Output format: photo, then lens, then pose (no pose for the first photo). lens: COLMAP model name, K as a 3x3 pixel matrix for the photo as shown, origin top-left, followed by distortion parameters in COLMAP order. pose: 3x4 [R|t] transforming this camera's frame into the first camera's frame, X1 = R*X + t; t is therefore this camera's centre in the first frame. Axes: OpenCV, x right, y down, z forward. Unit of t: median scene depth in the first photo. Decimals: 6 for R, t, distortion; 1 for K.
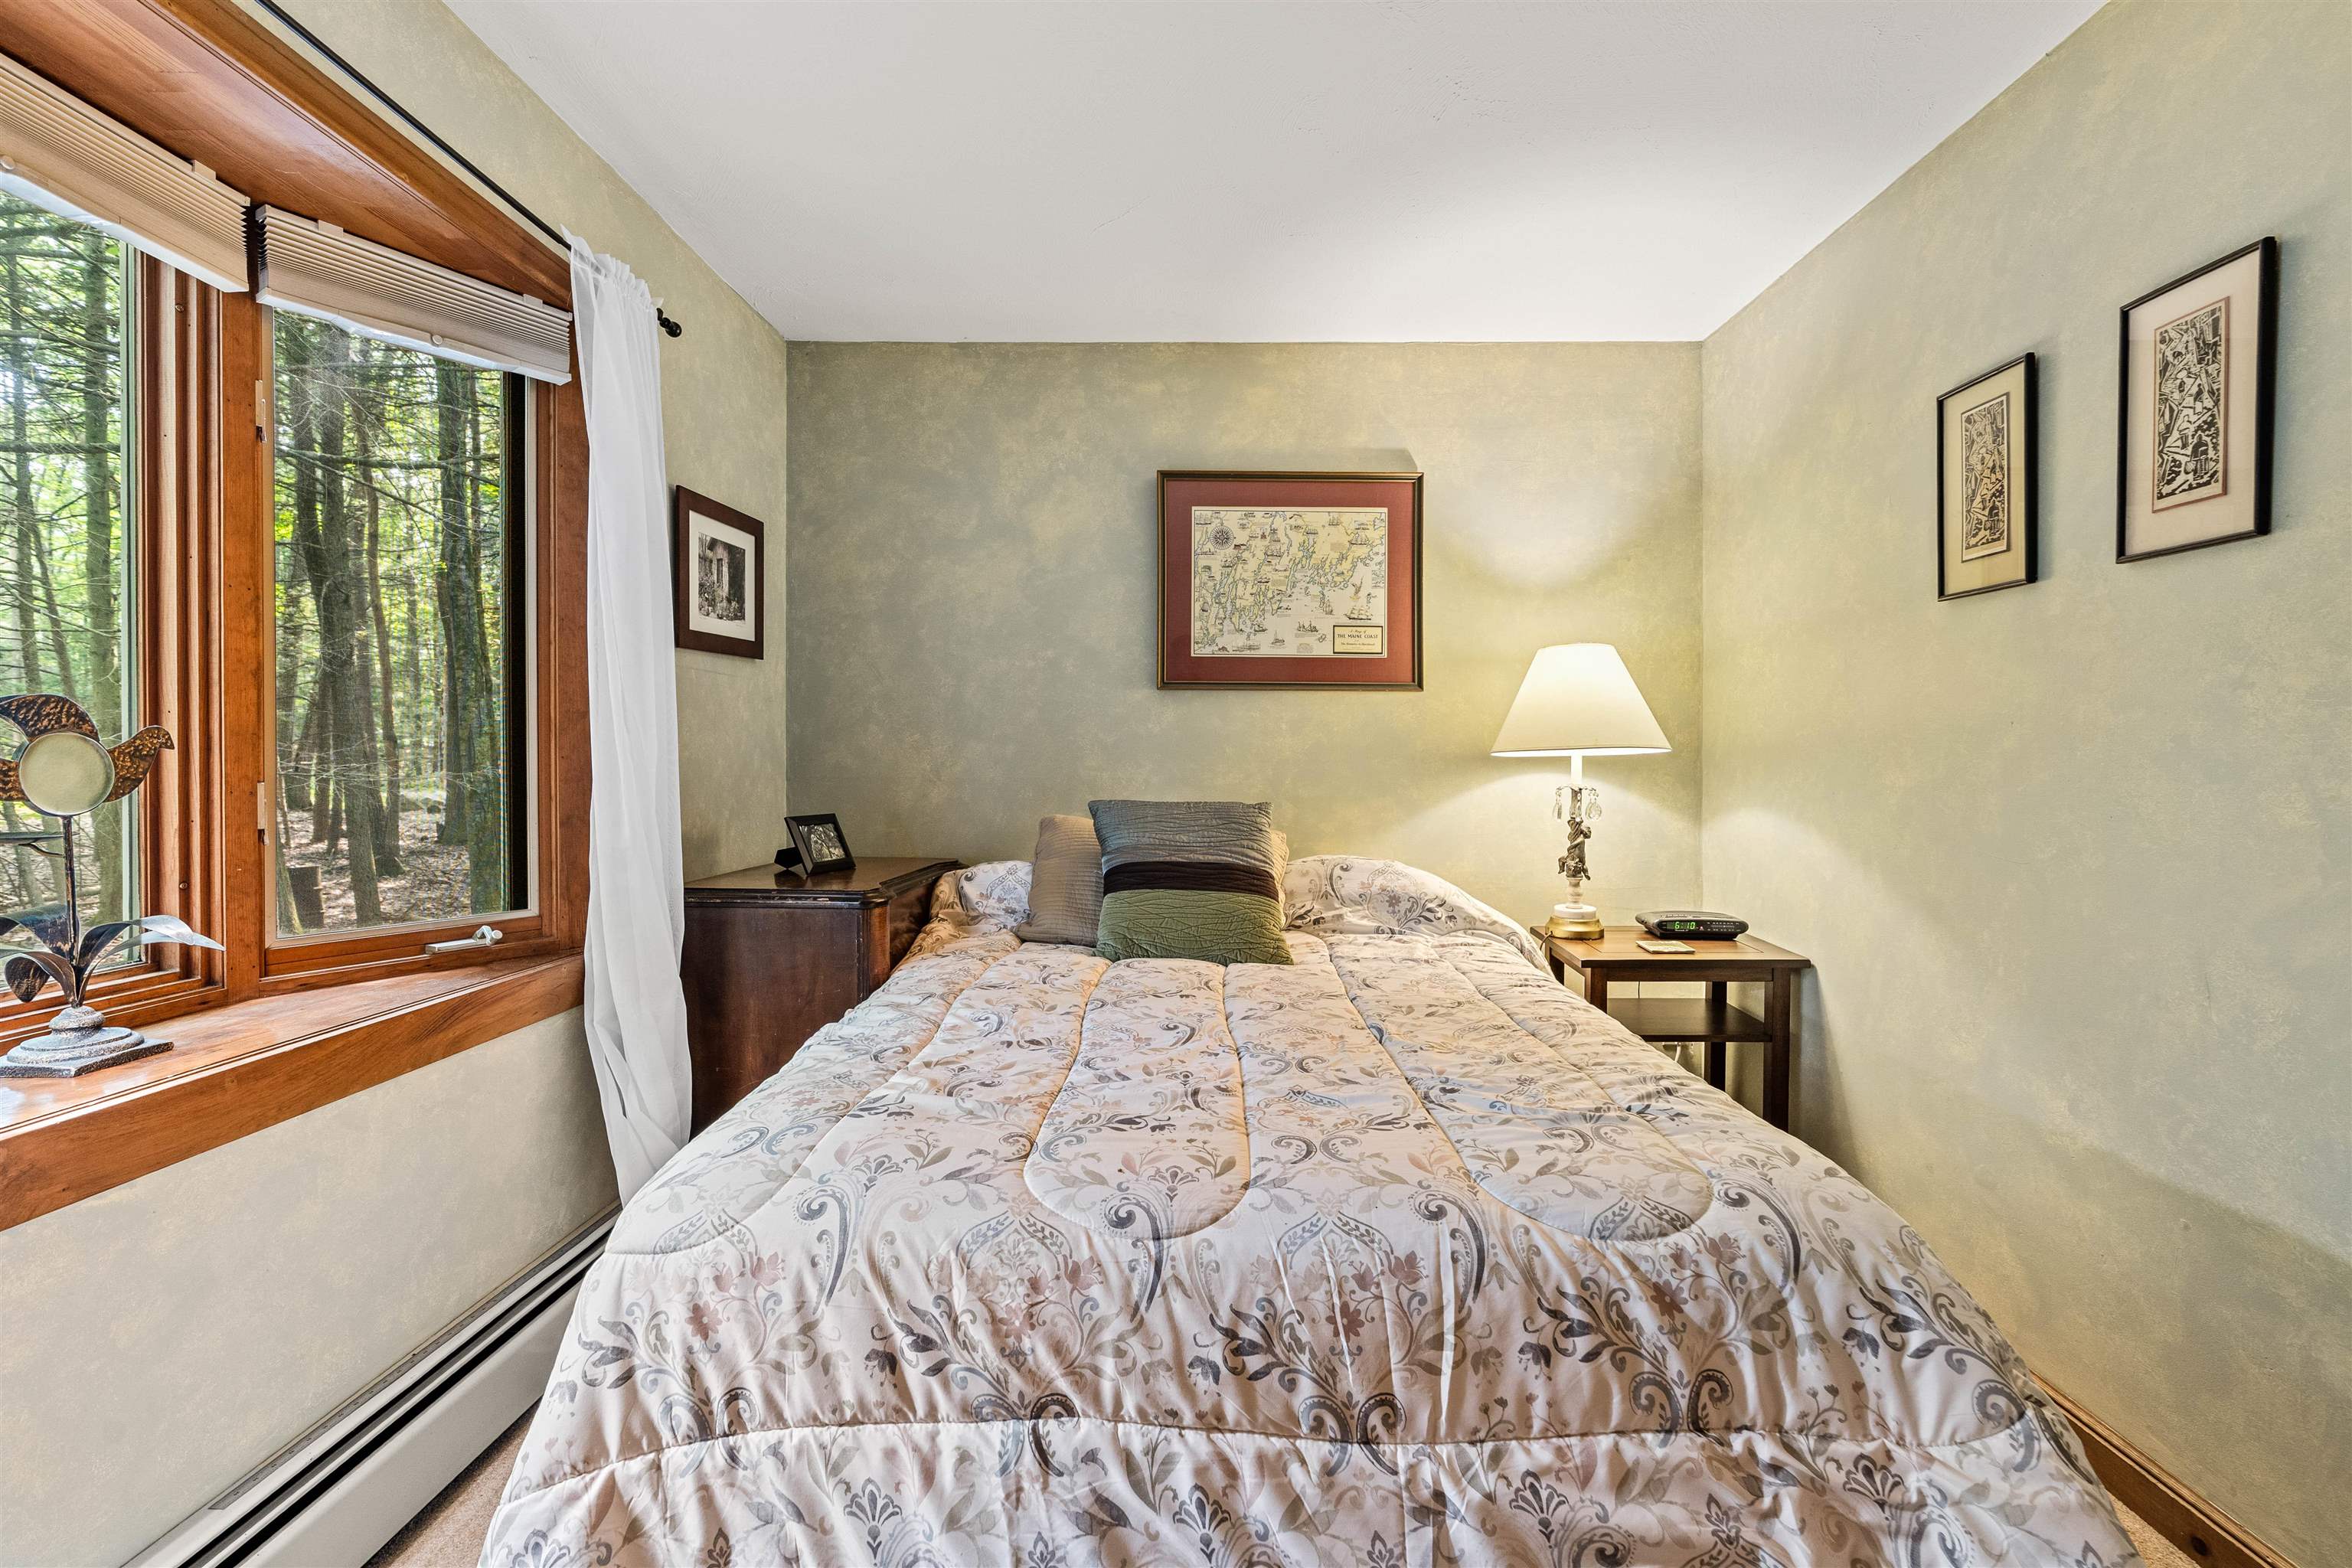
lens RADIAL K [[1081.6, 0, 1231.8], [0, 1081.6, 736.5], [0, 0, 1]] dist [-0.008914, 0.003150]
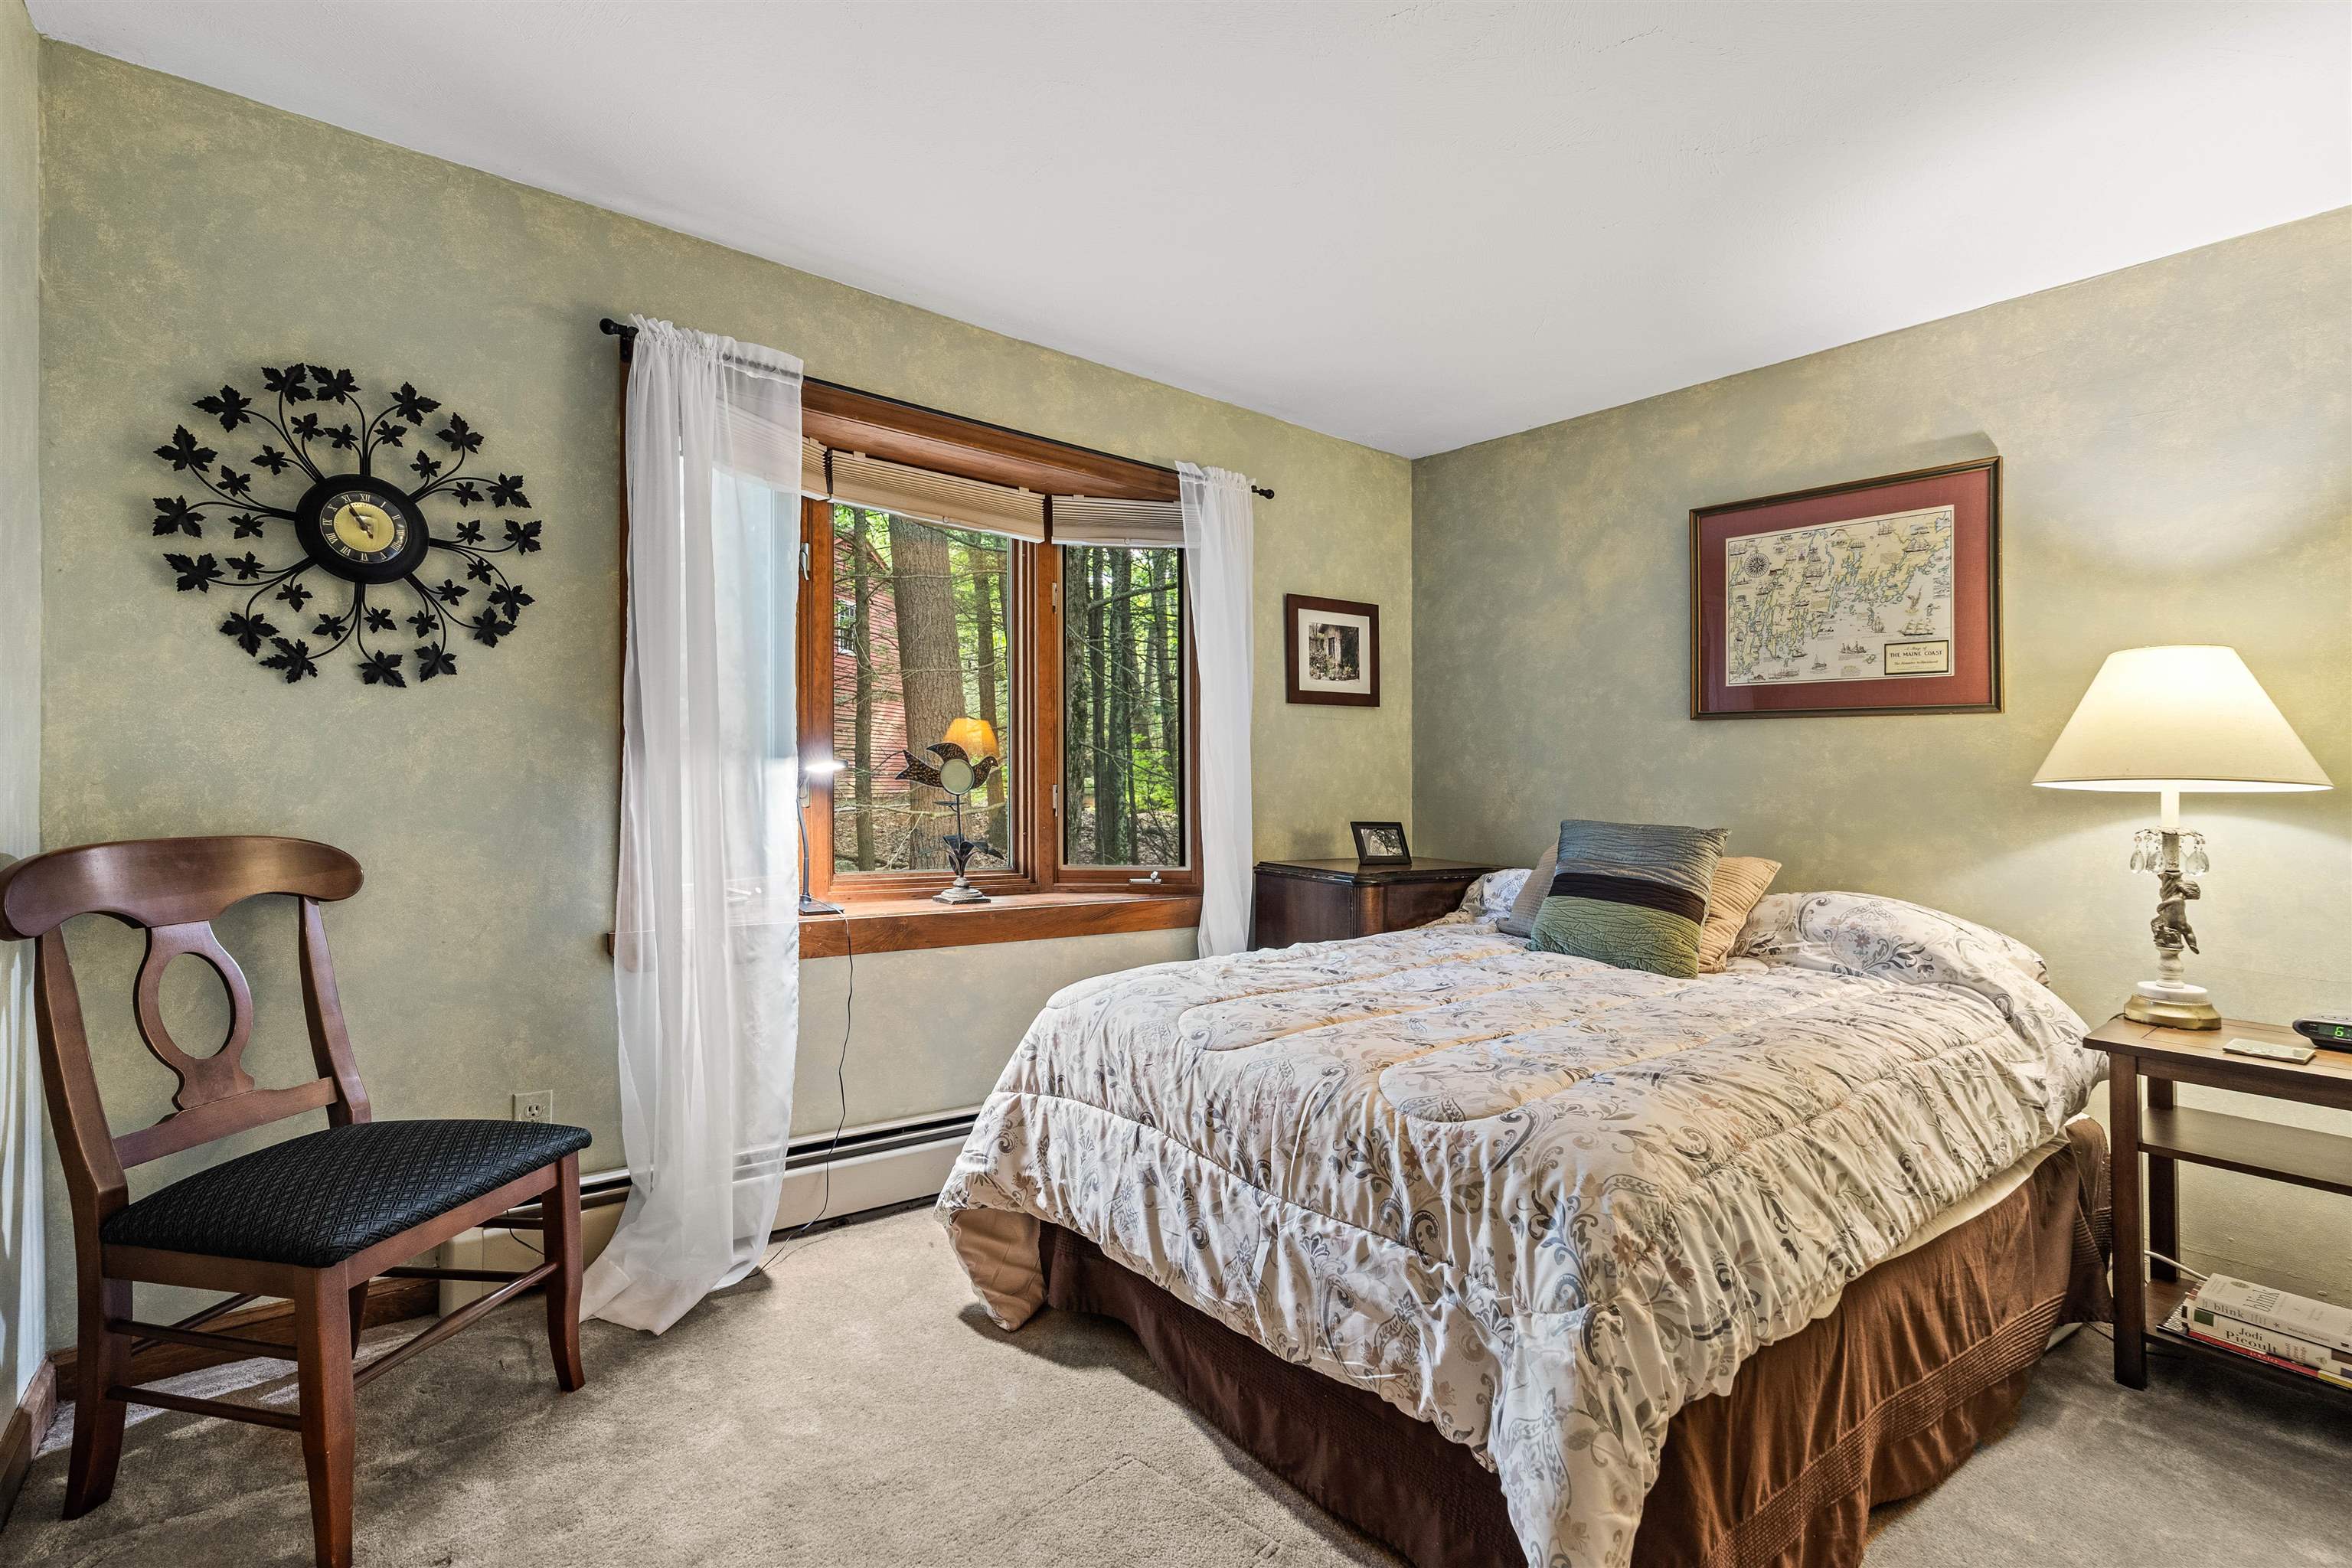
lens RADIAL K [[1081.6, 0, 1155.3], [0, 1081.6, 773.3], [0, 0, 1]] dist [-0.008914, 0.003150]
pose [[0.616001, 0.008449, -0.787700, 0.486935], [-0.006303, 0.999963, 0.005797, 0.005605], [0.787720, 0.001394, 0.616032, -0.050818]]
